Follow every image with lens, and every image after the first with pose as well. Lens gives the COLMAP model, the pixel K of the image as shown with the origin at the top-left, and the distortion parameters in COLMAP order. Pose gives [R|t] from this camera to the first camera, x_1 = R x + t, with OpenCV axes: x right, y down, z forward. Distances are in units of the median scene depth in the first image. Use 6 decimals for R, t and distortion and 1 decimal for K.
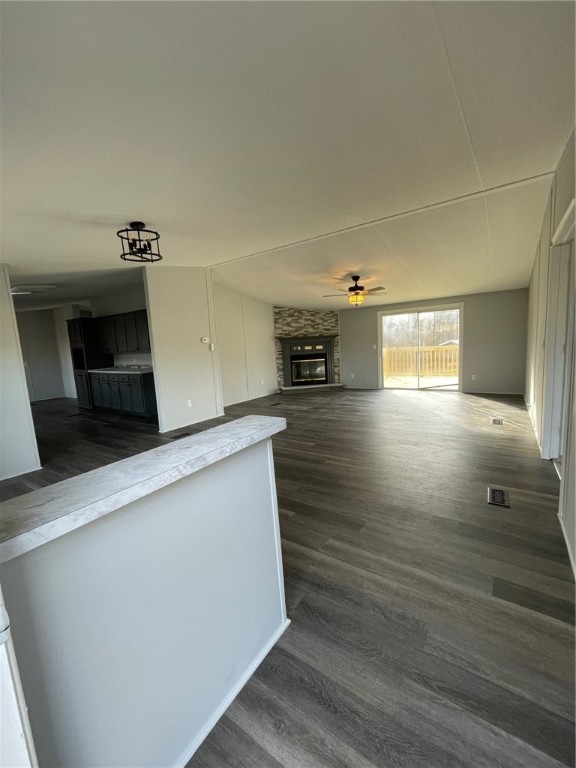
lens RADIAL K [[311.5, 0, 288.0], [0, 311.5, 384.0], [0, 0, 1]] dist [-0.001956, -0.000890]
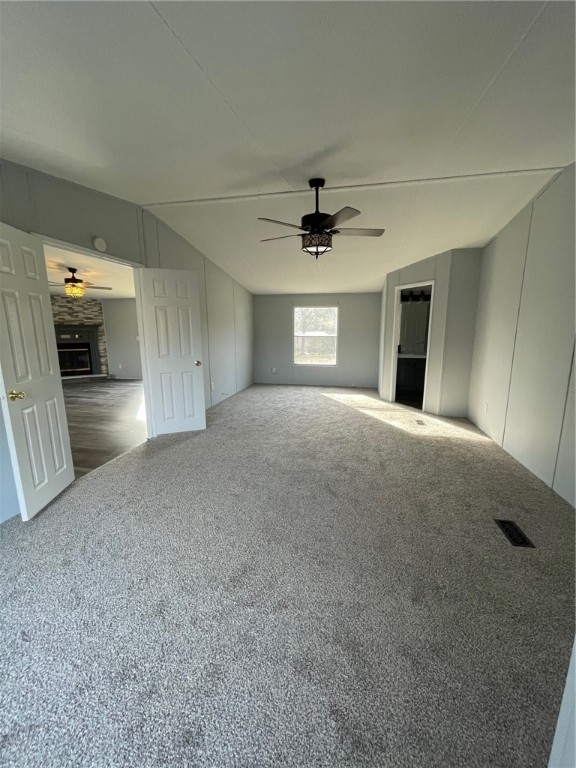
lens RADIAL K [[311.5, 0, 288.0], [0, 311.5, 384.0], [0, 0, 1]] dist [-0.001956, -0.000890]
pose [[0.922177, -0.017762, 0.386361, 0.323603], [0.001238, 0.999075, 0.042975, -0.012257], [-0.386767, -0.039153, 0.921346, -0.136672]]
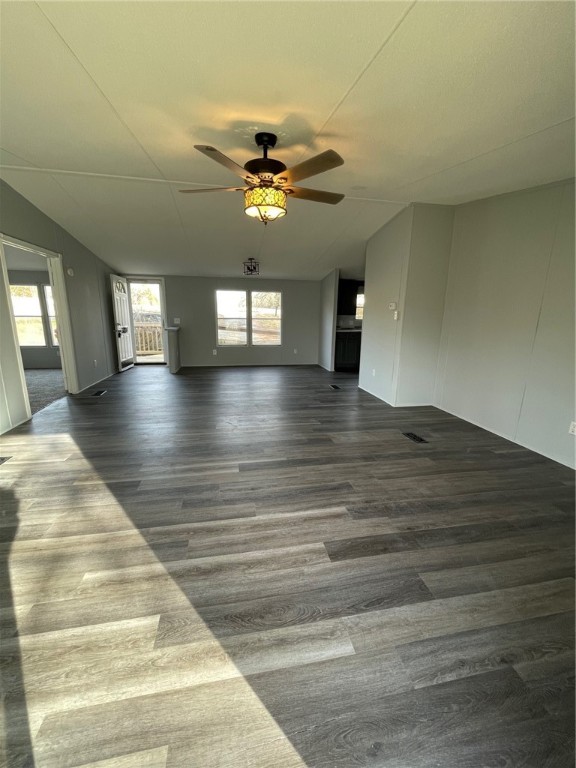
lens RADIAL K [[311.5, 0, 288.0], [0, 311.5, 384.0], [0, 0, 1]] dist [-0.001956, -0.000890]
pose [[-0.697026, 0.200490, -0.688446, 0.350532], [-0.068070, 0.937278, 0.341873, -0.140445], [0.713807, 0.285157, -0.639660, 0.927083]]
